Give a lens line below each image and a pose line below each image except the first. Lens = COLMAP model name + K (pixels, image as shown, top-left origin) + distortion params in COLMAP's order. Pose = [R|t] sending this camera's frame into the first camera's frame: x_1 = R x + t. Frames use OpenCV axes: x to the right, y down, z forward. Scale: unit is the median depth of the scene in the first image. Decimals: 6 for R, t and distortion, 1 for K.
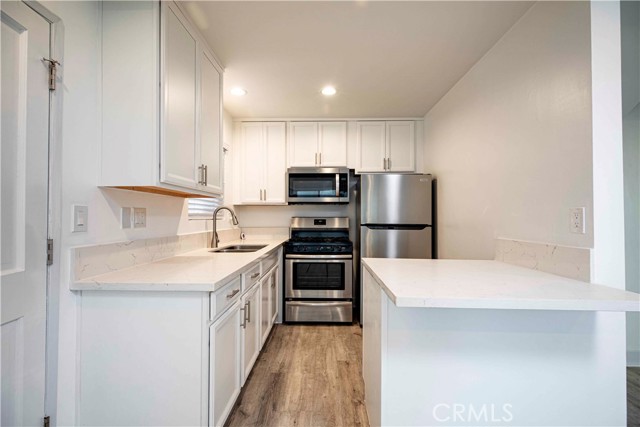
lens RADIAL K [[289.4, 0, 316.4], [0, 289.4, 216.0], [0, 0, 1]] dist [-0.003866, -0.000646]
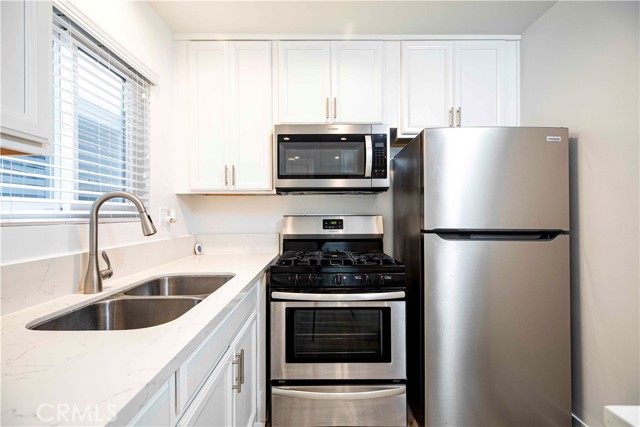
lens RADIAL K [[289.4, 0, 316.4], [0, 289.4, 216.0], [0, 0, 1]] dist [-0.003866, -0.000646]
pose [[0.999603, -0.005111, 0.027696, -0.039044], [0.004886, 0.999955, 0.008170, -0.000138], [-0.027736, -0.008031, 0.999583, 0.469386]]
